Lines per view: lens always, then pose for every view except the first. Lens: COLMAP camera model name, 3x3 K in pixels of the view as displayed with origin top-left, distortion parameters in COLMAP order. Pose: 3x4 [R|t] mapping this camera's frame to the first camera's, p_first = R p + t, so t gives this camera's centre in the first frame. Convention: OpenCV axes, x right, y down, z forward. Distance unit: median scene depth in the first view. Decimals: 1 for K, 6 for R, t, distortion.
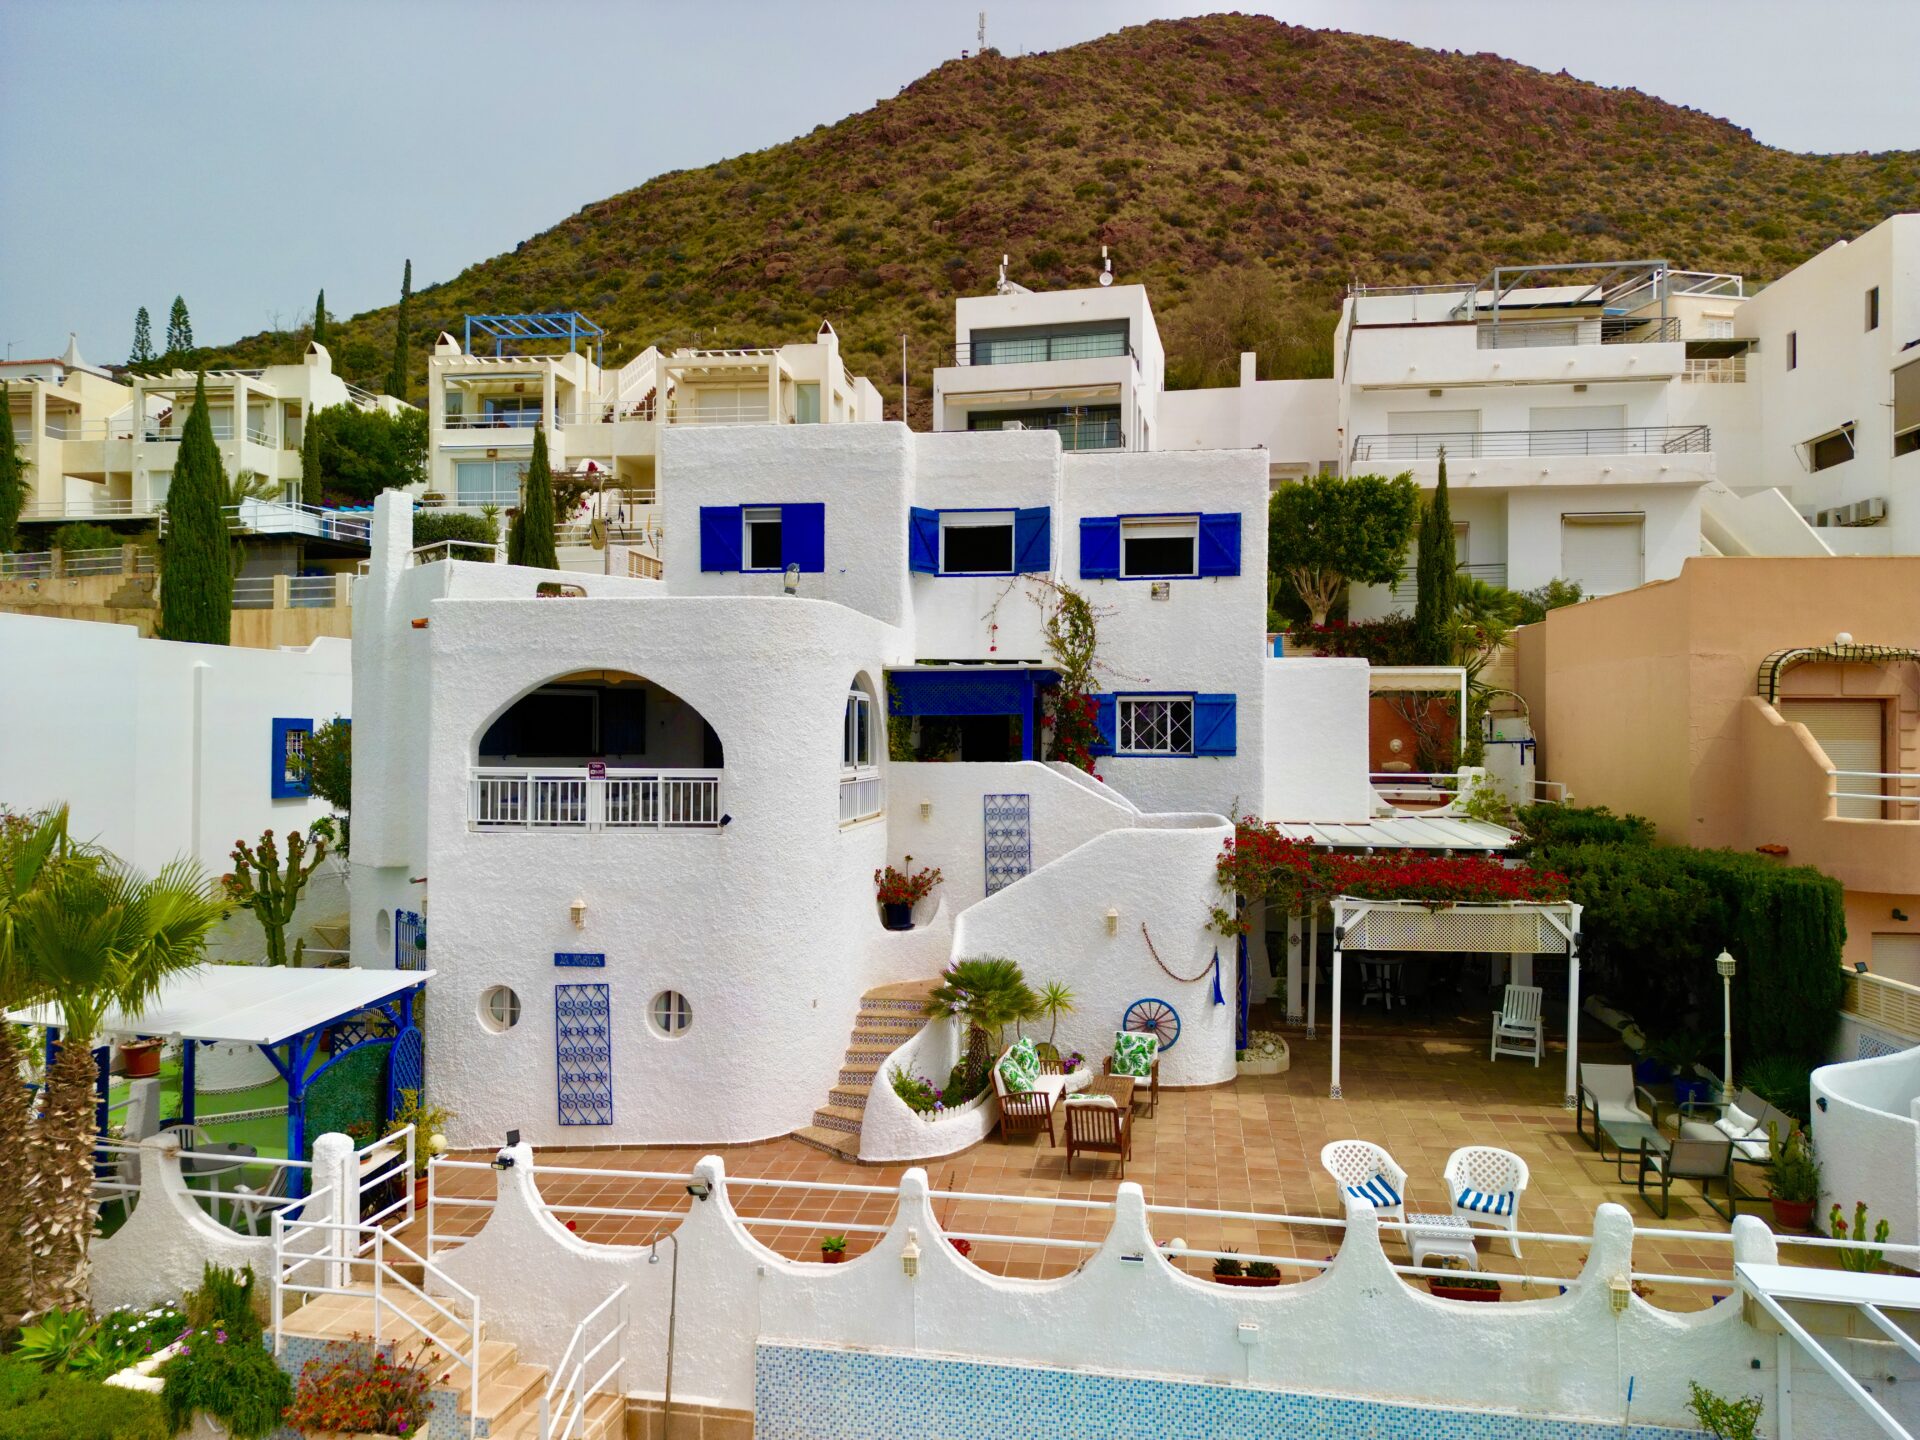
lens RADIAL K [[1337.4, 0, 961.6], [0, 1337.4, 720.7], [0, 0, 1]] dist [0.071681, -0.063296]
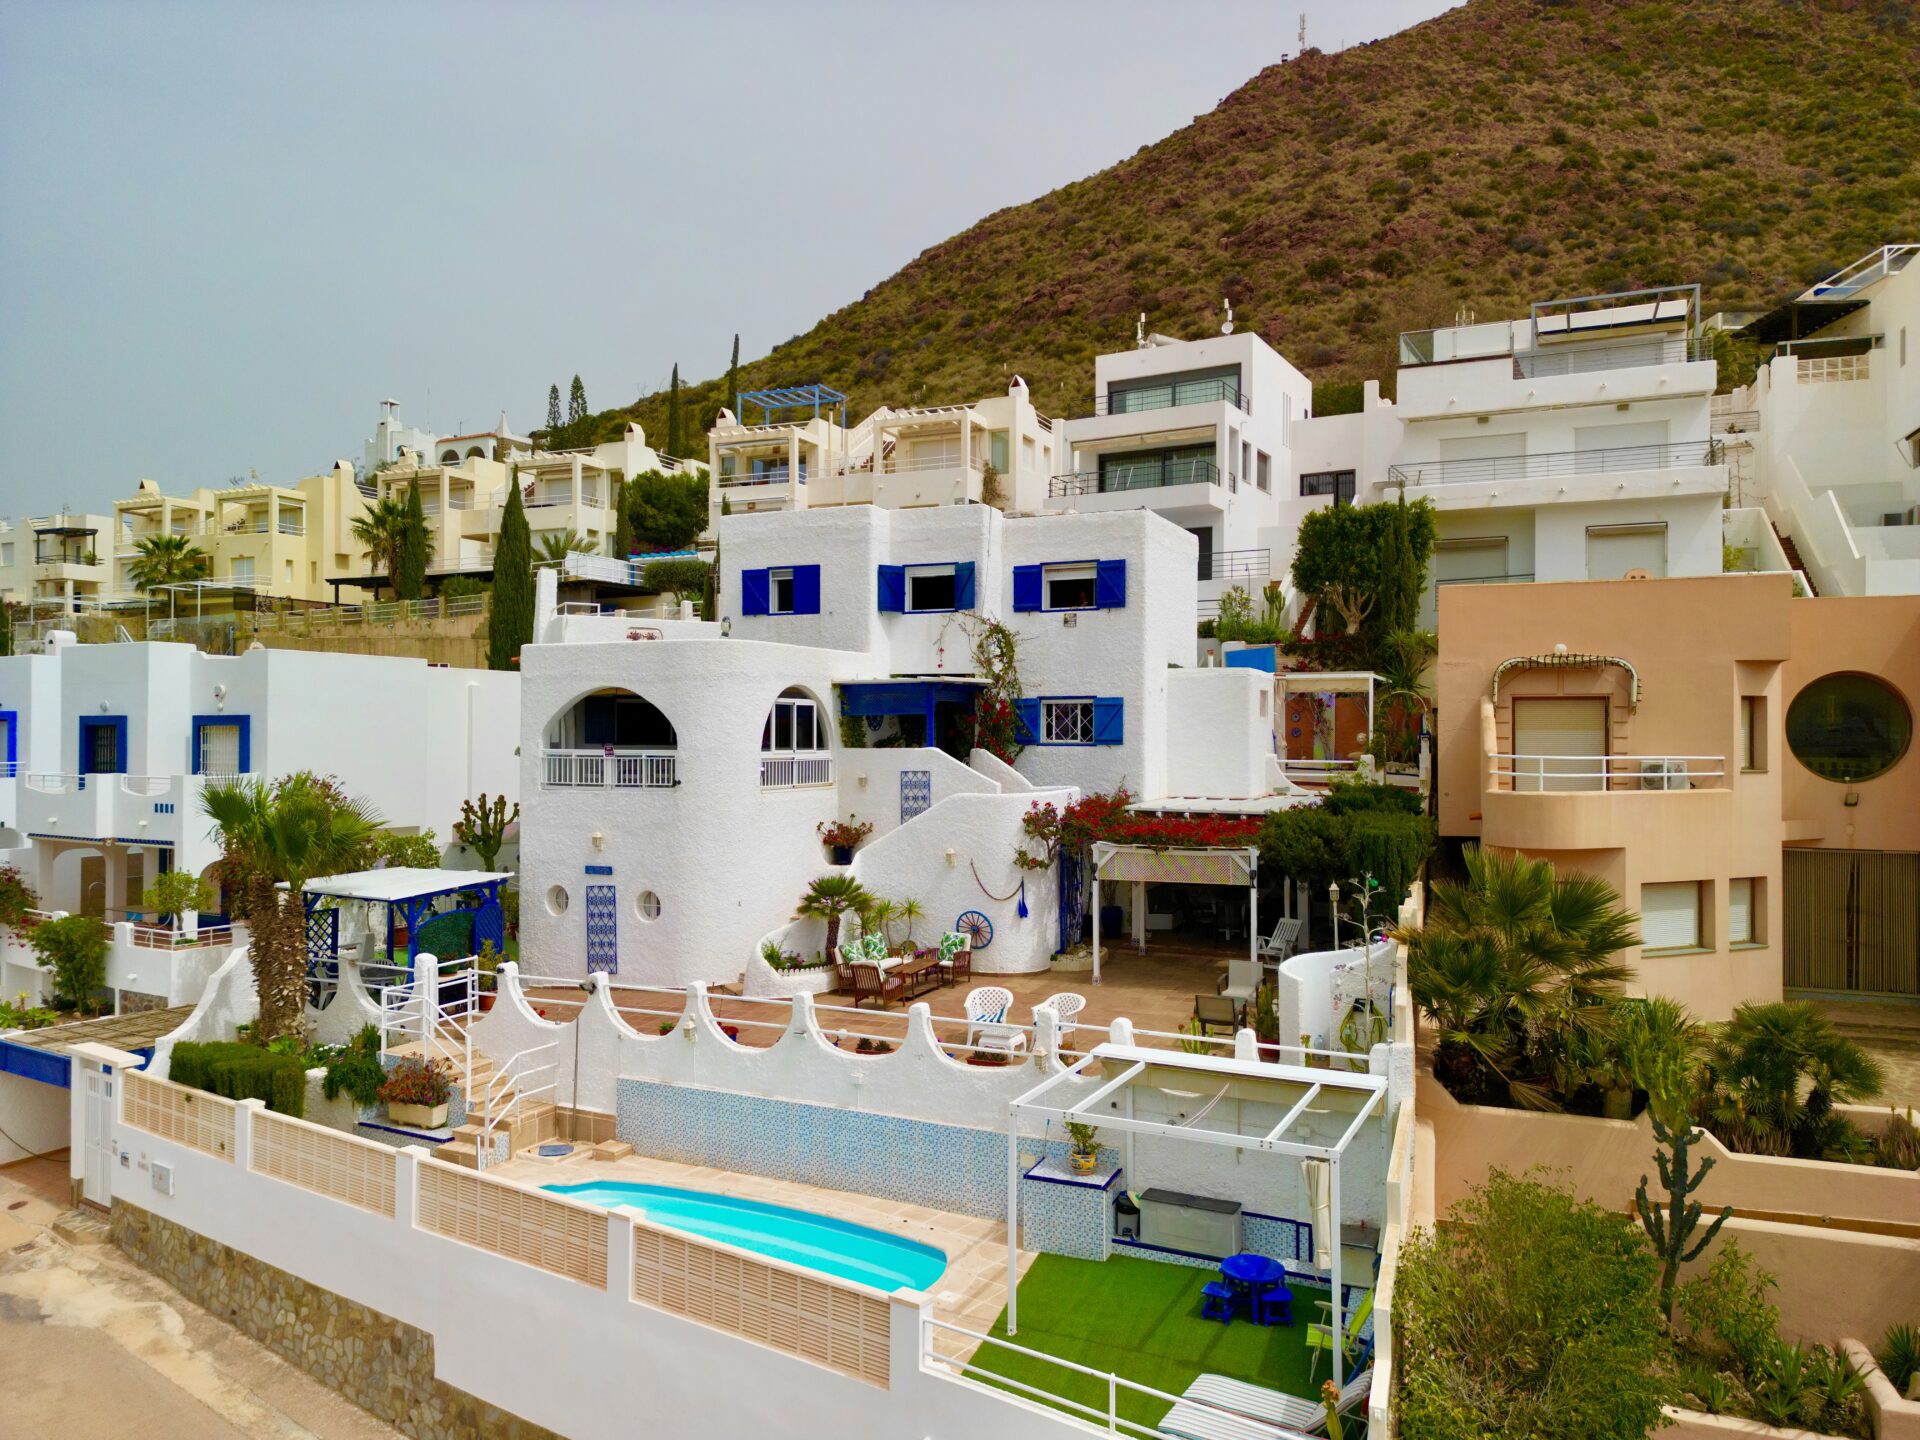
lens RADIAL K [[1337.4, 0, 962.1], [0, 1337.4, 720.6], [0, 0, 1]] dist [0.071681, -0.063296]
pose [[0.961090, -0.005344, -0.276184, 0.080036], [0.005064, 0.999986, -0.001727, 0.000789], [0.276189, 0.000261, 0.961103, -0.057632]]
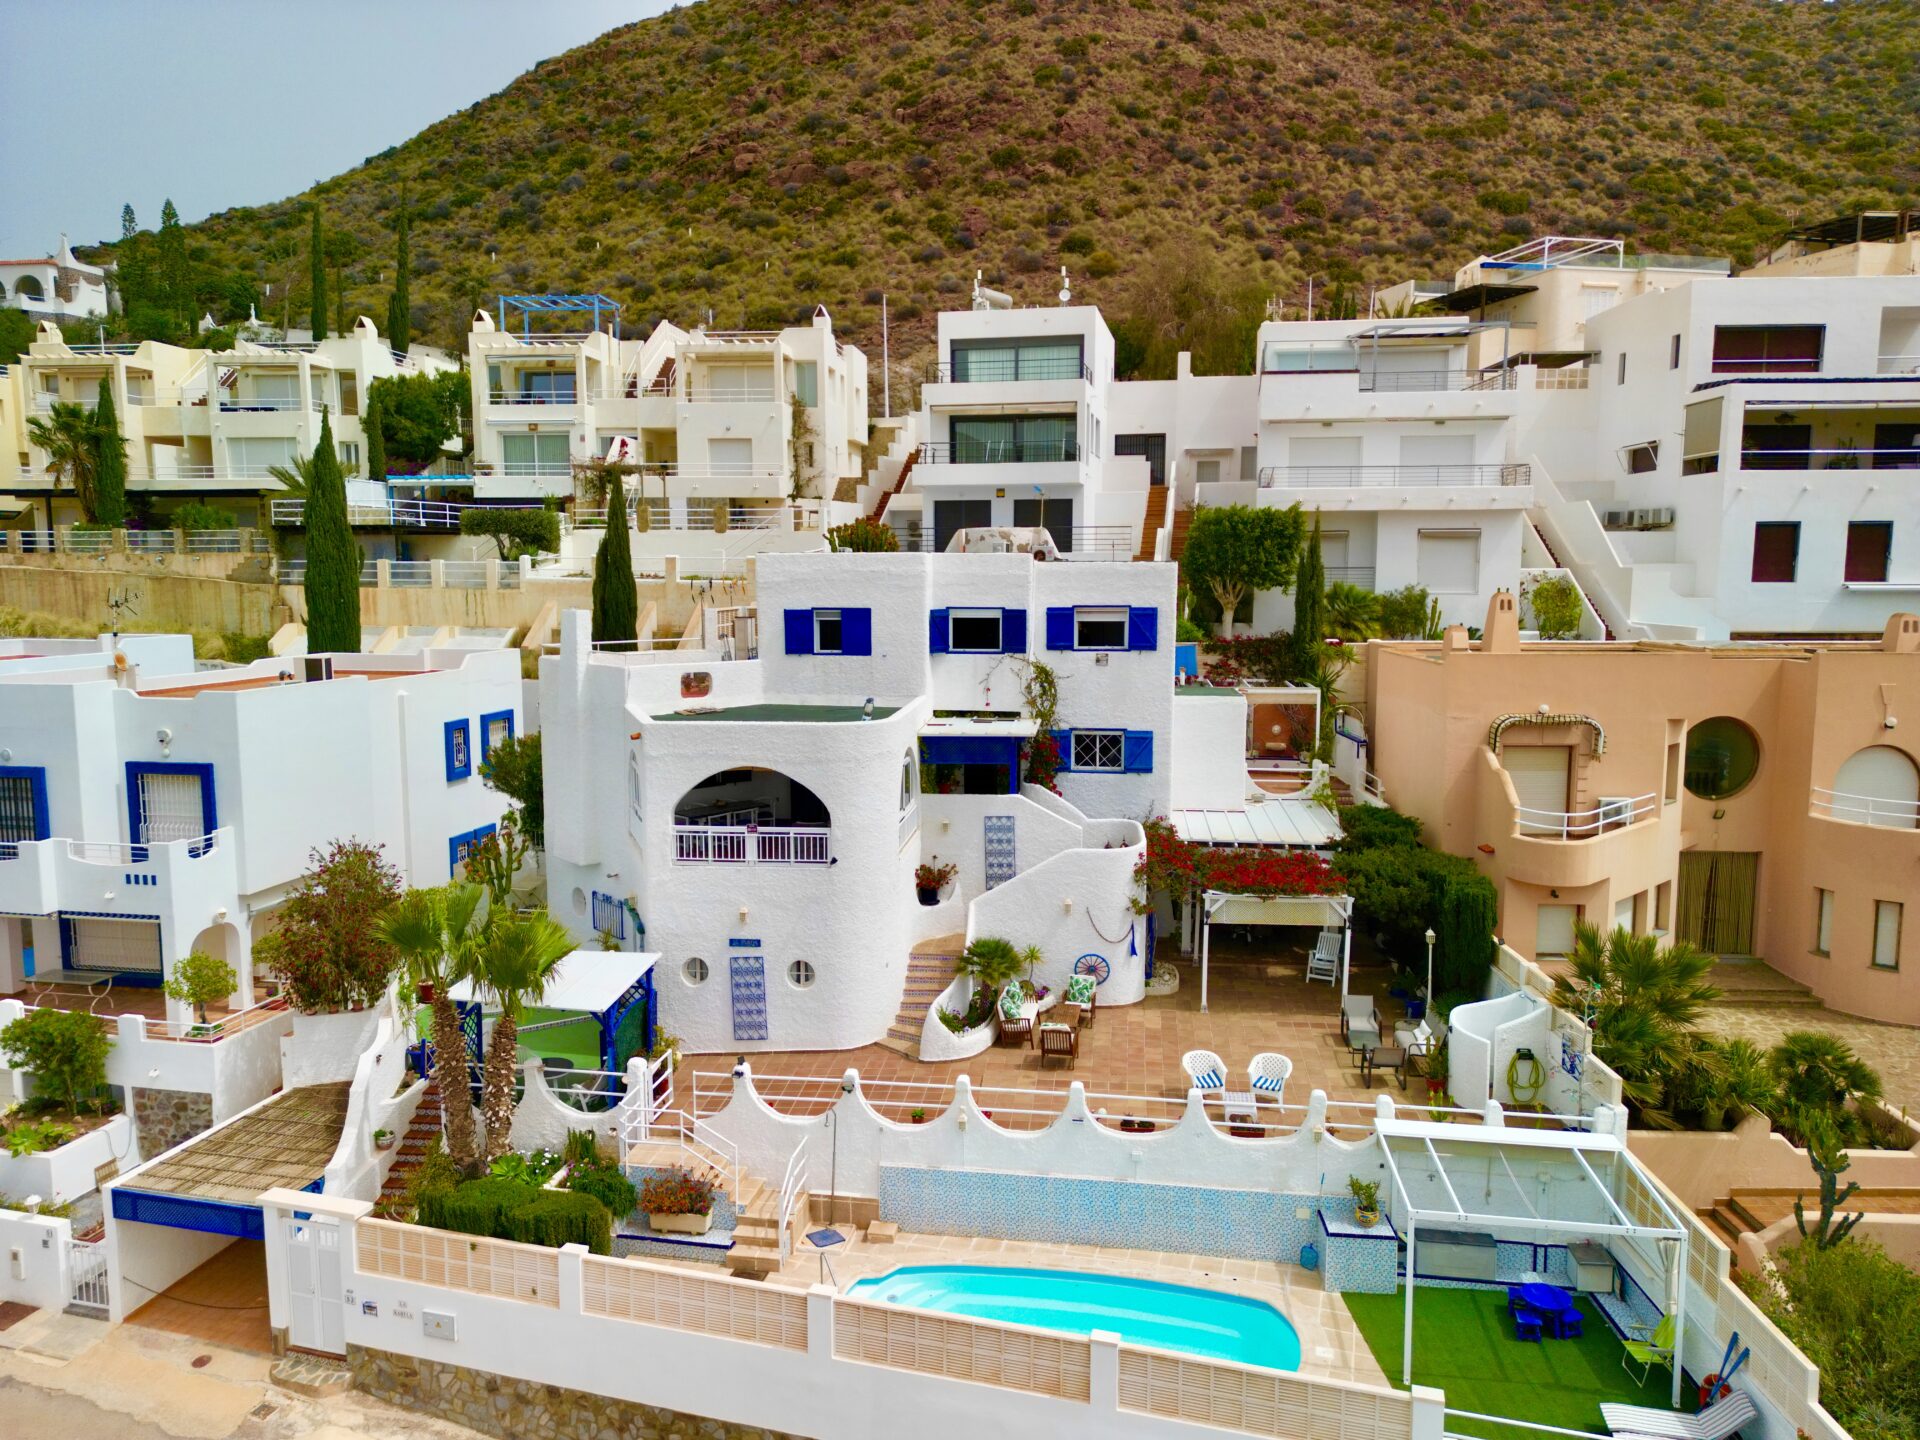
lens RADIAL K [[1337.4, 0, 960.5], [0, 1337.4, 716.2], [0, 0, 1]] dist [0.071681, -0.063296]
pose [[0.999463, -0.009424, 0.031397, -0.009760], [0.005527, 0.992517, 0.121980, -0.041619], [-0.032311, -0.121741, 0.992036, -0.084362]]
